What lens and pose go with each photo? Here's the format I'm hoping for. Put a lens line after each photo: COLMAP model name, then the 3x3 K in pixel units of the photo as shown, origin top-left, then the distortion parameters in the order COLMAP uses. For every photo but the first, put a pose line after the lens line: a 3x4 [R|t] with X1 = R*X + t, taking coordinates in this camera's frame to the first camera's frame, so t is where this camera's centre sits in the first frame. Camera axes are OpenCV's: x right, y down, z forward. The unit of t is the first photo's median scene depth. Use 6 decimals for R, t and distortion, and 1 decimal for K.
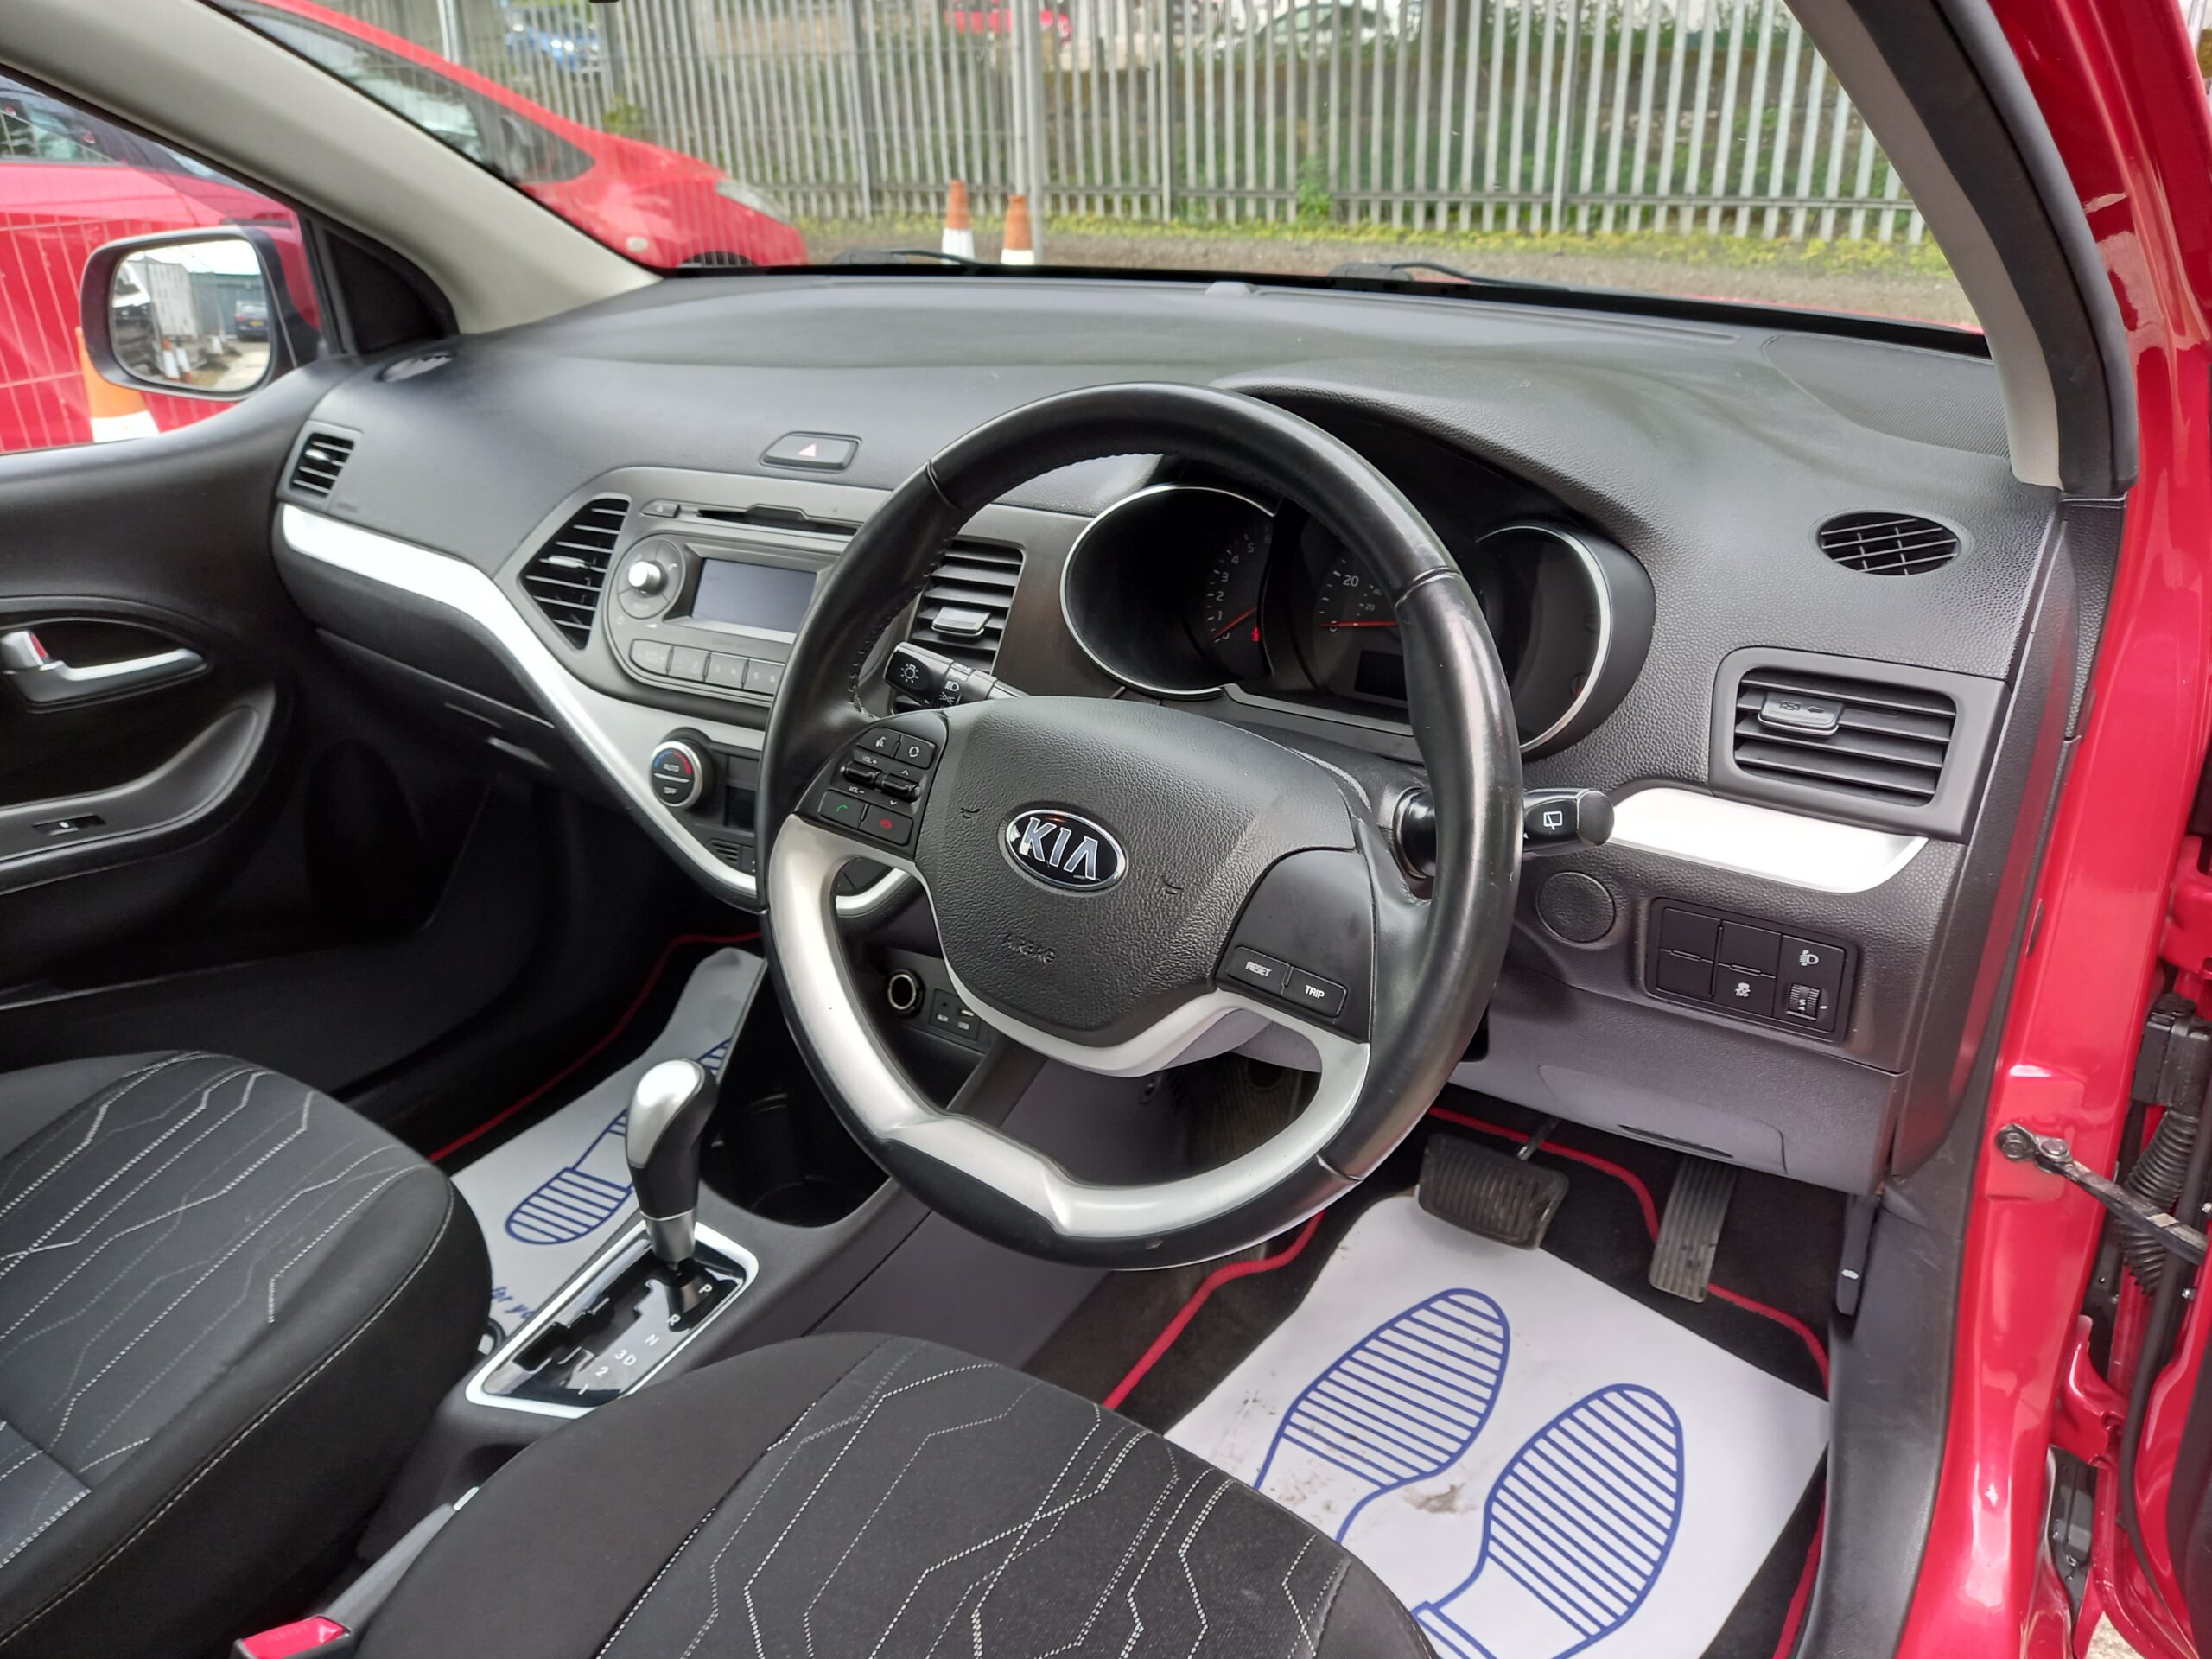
lens RADIAL K [[1642.9, 0, 1114.4], [0, 1642.9, 829.9], [0, 0, 1]] dist [0.053435, -0.062651]
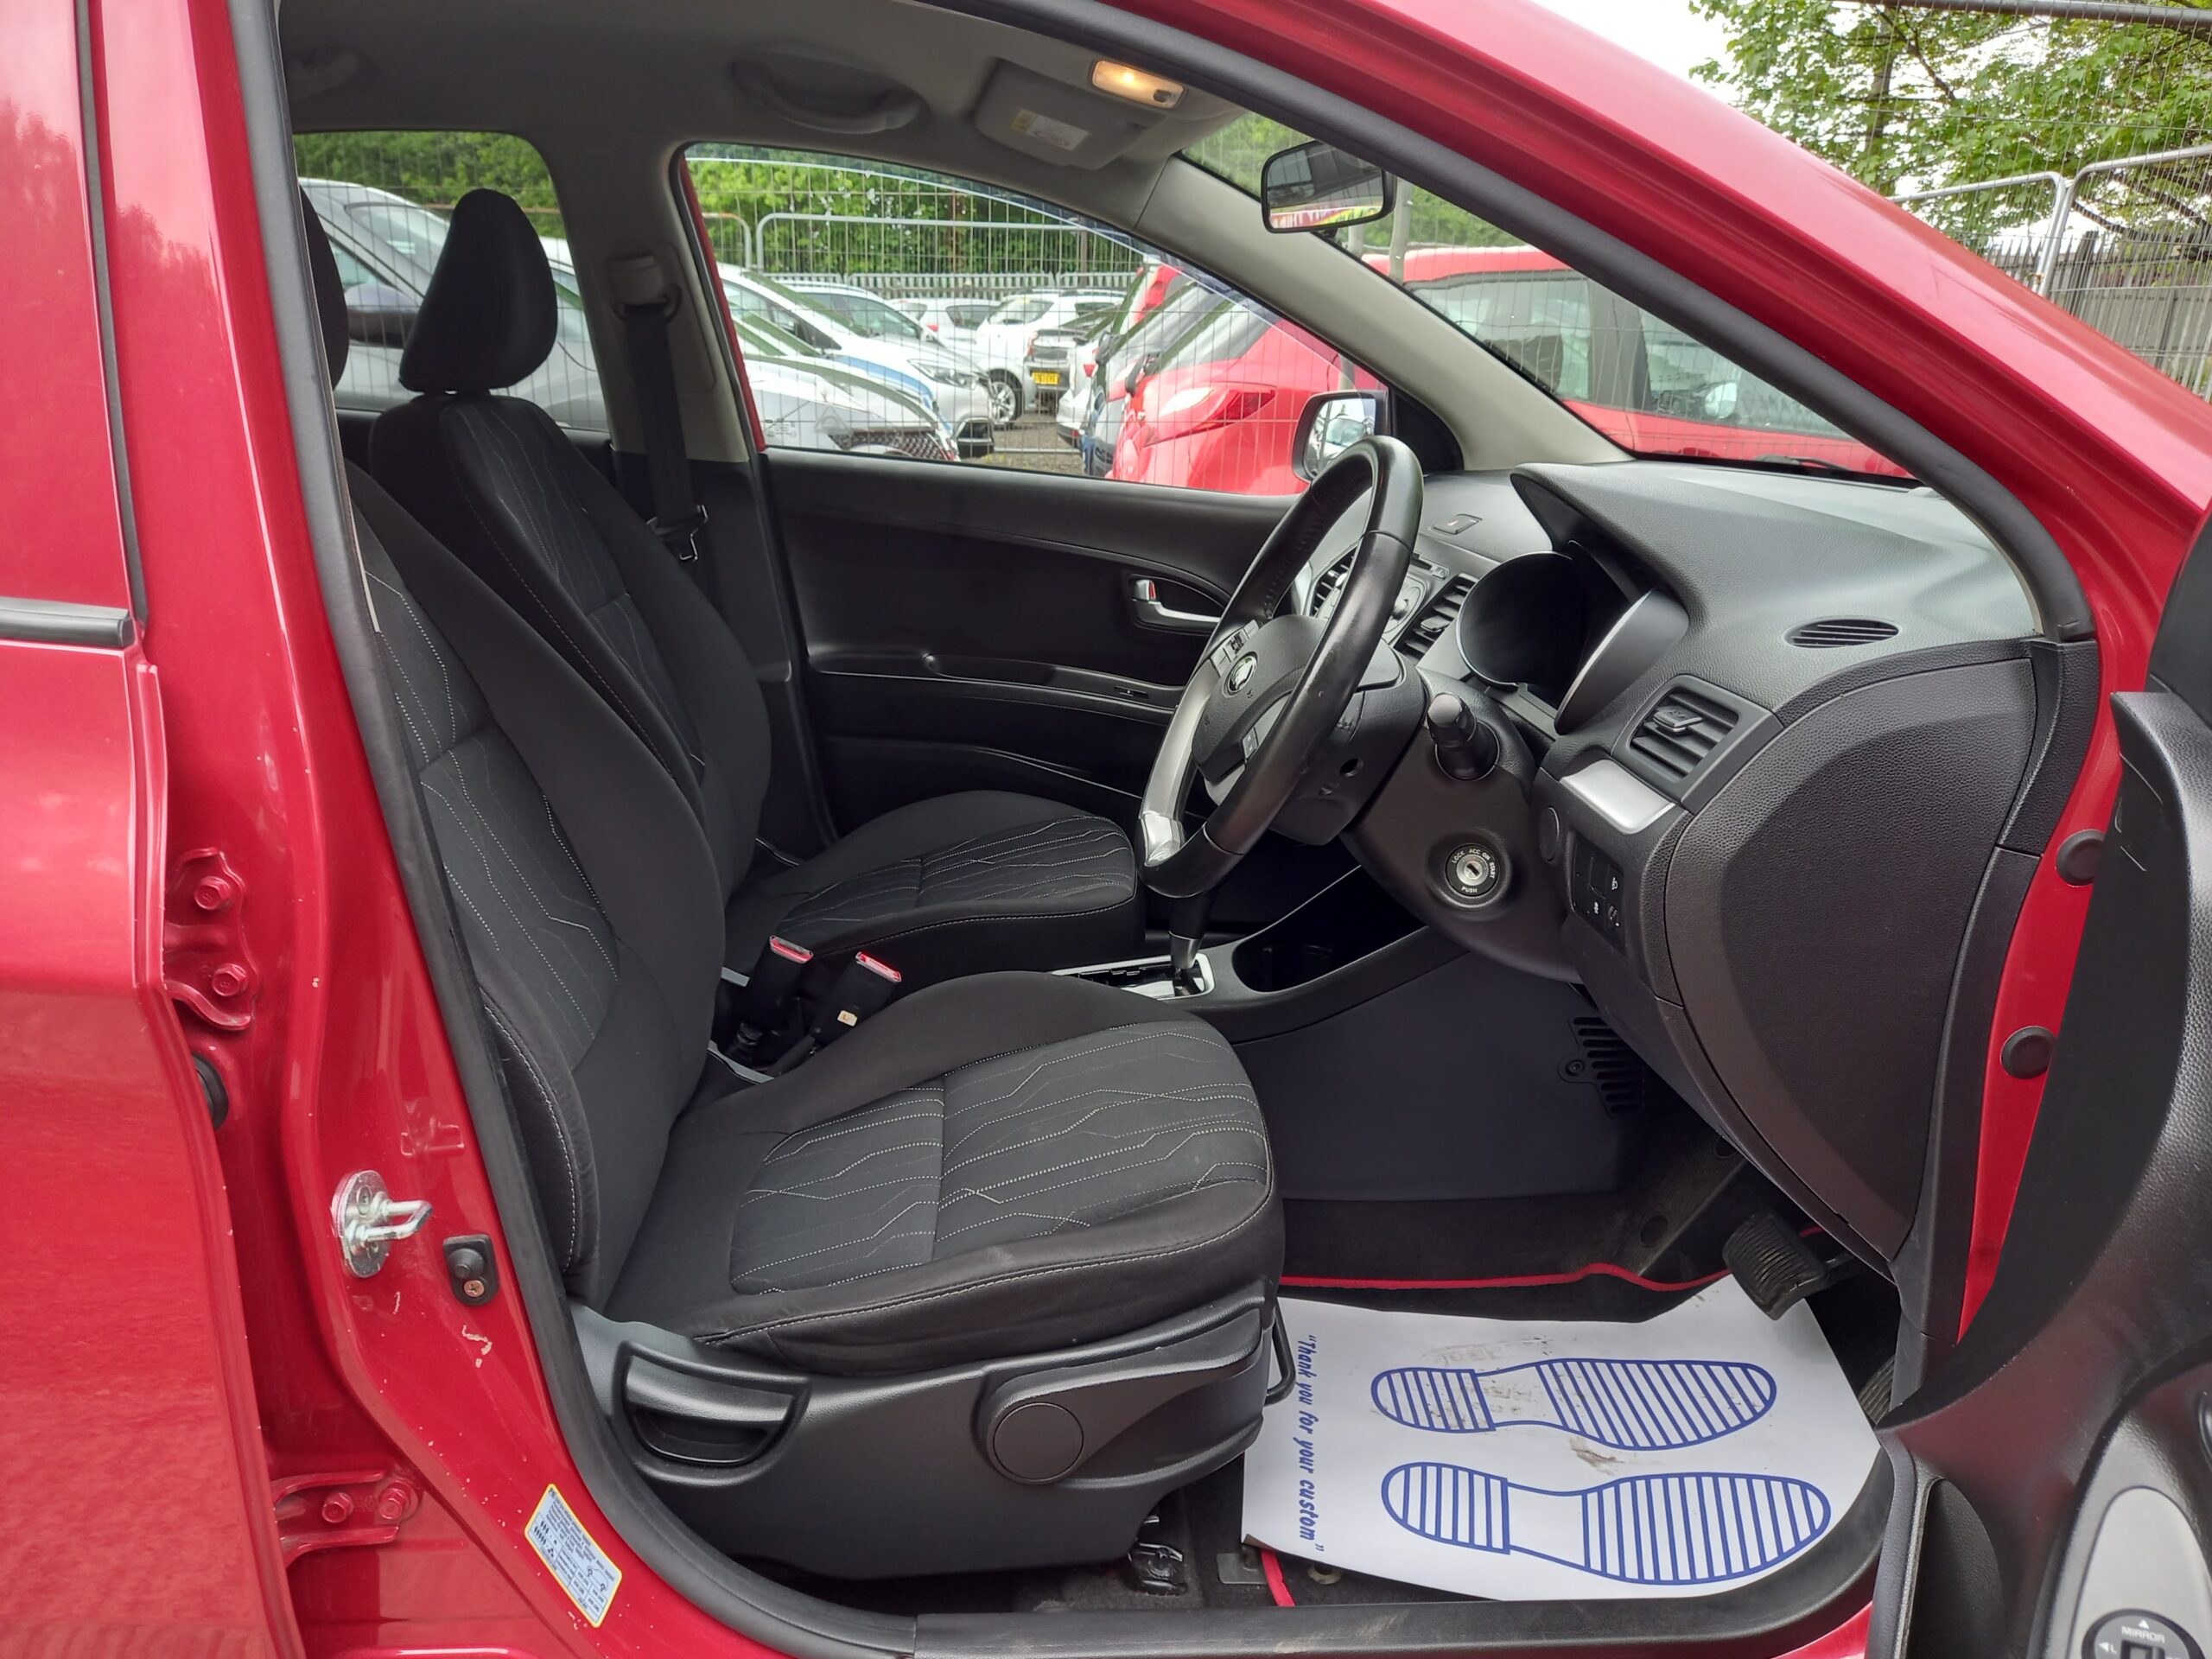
lens RADIAL K [[1609.7, 0, 1096.1], [0, 1609.7, 824.1], [0, 0, 1]] dist [0.057916, -0.054309]
pose [[0.605946, 0.280676, -0.744346, 0.801446], [-0.394470, 0.918562, 0.025245, 0.117301], [0.690813, 0.278325, 0.667317, -0.148392]]
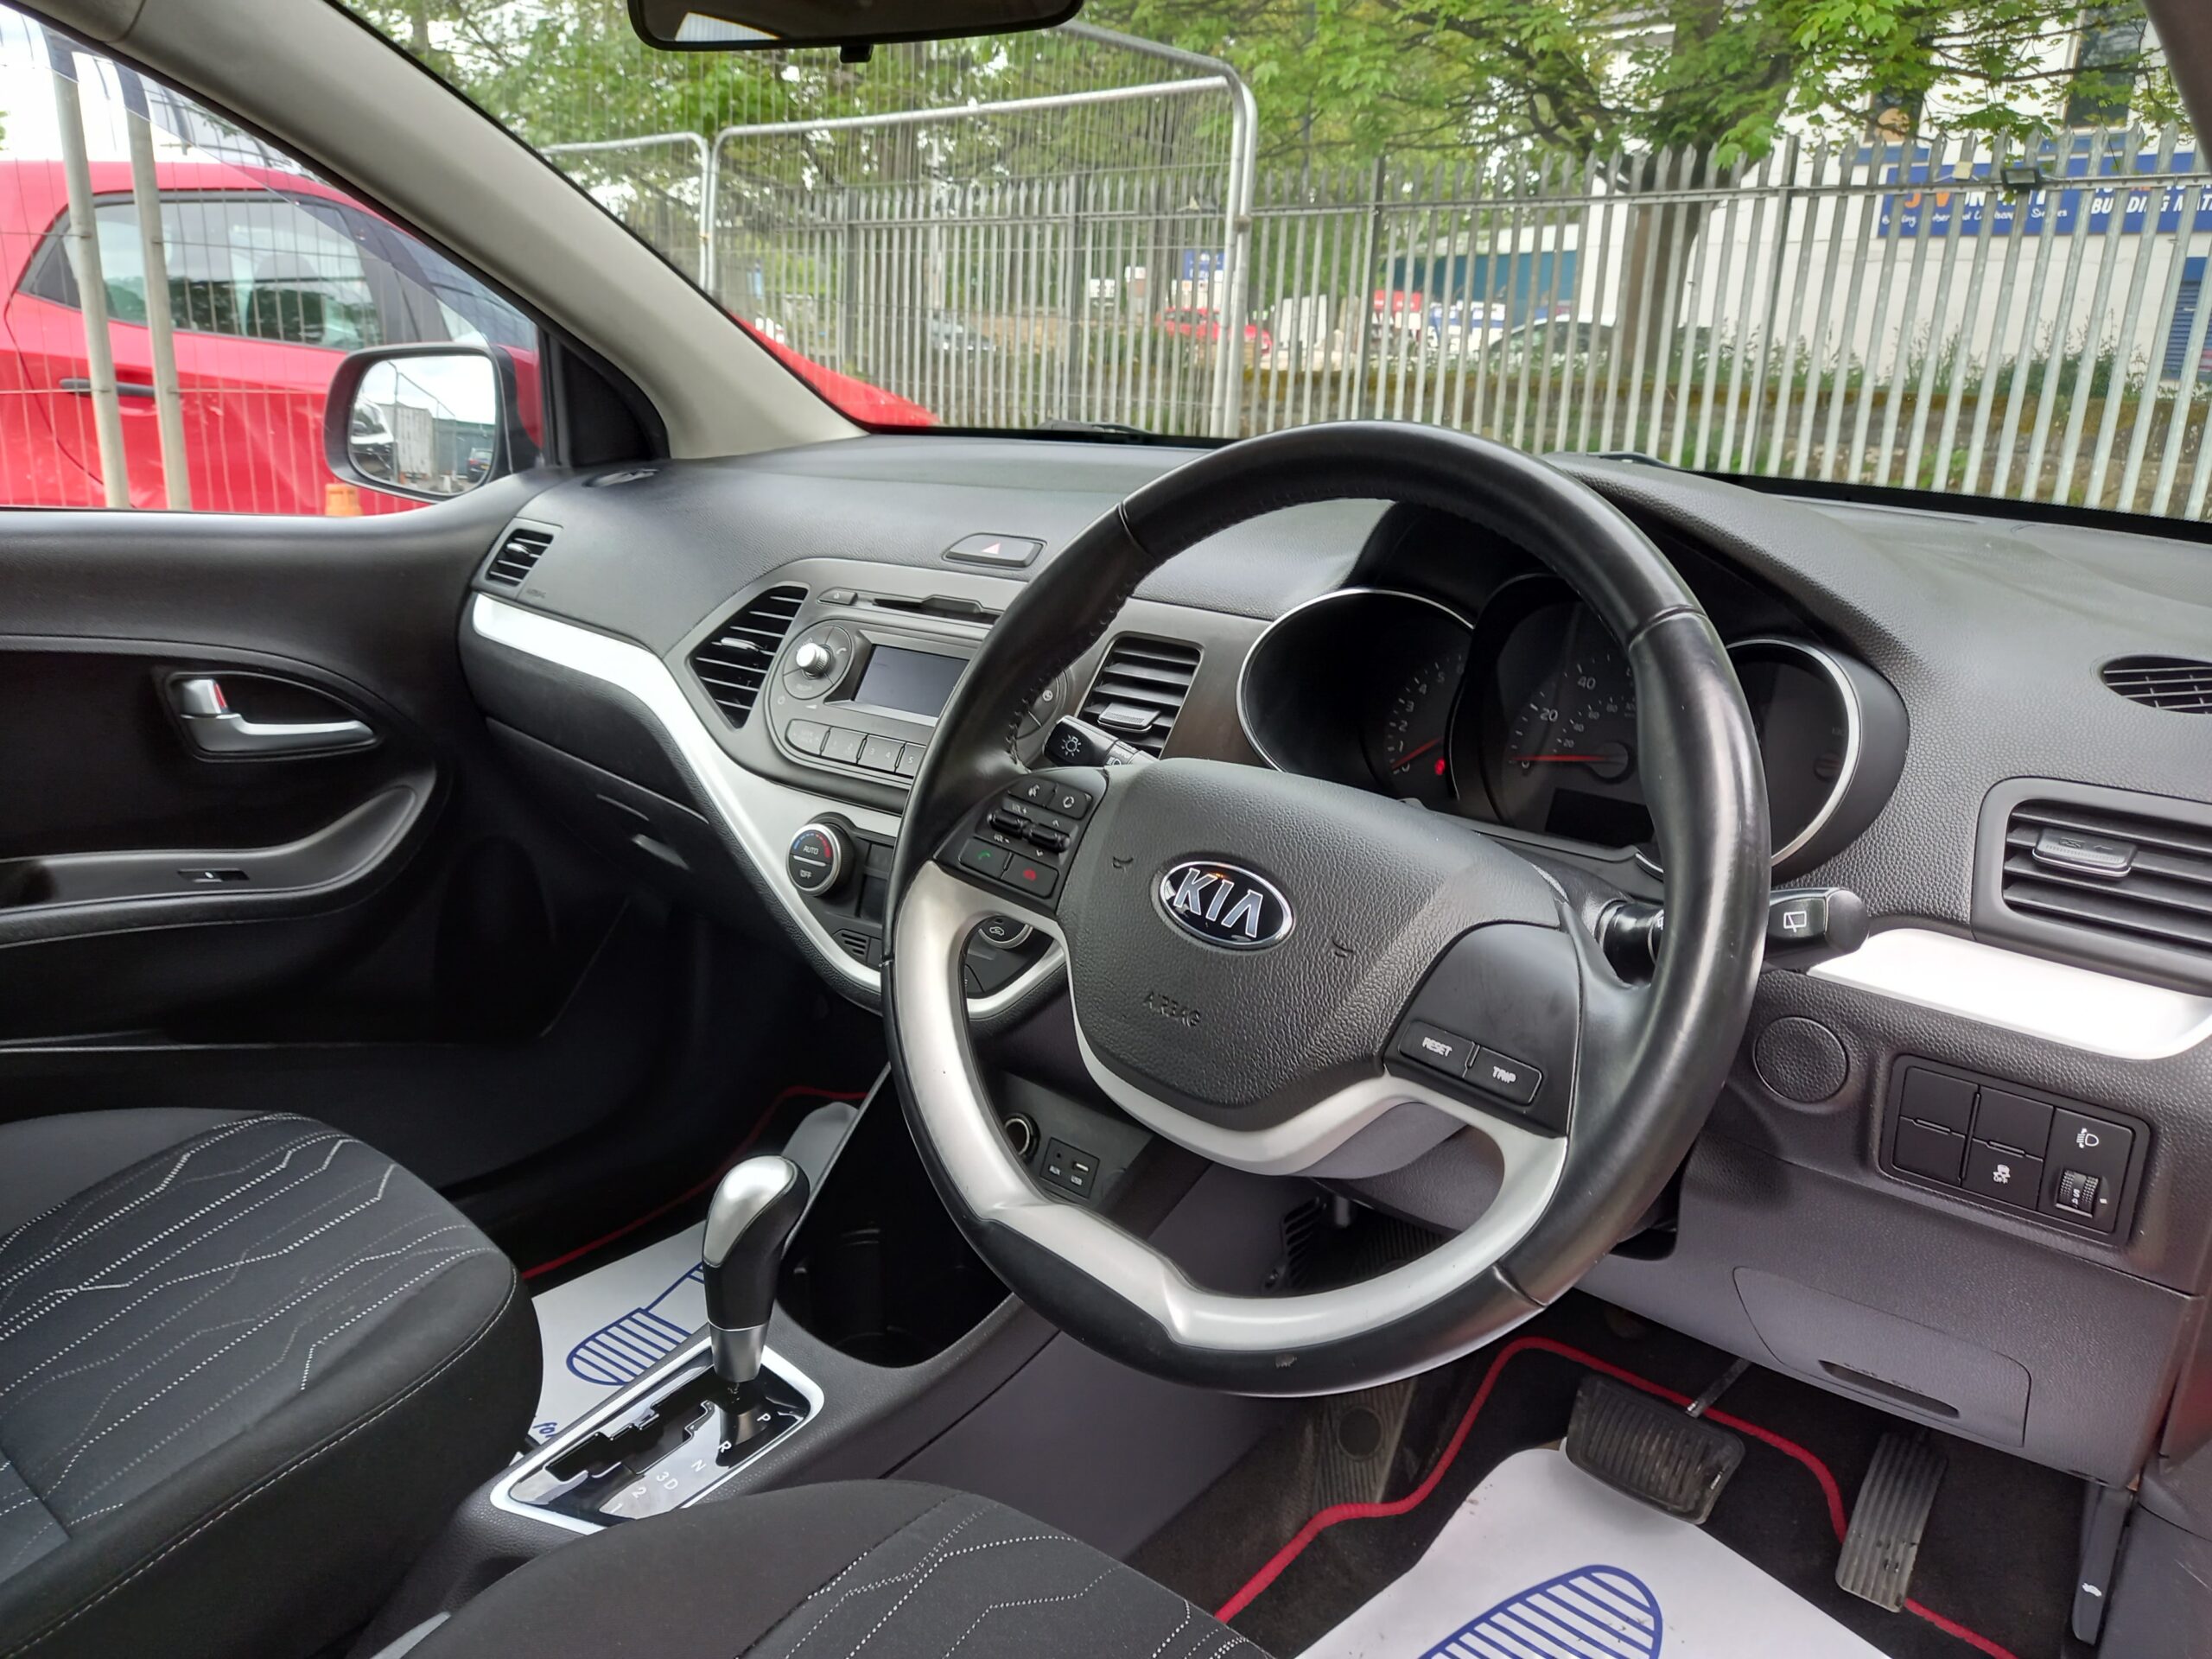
lens RADIAL K [[1635.8, 0, 1106.0], [0, 1635.8, 829.5], [0, 0, 1]] dist [0.059927, -0.059812]
pose [[0.990586, 0.098736, -0.094823, -0.008936], [-0.112839, 0.981097, -0.157213, 0.078860], [0.077508, 0.166433, 0.983002, 0.072227]]
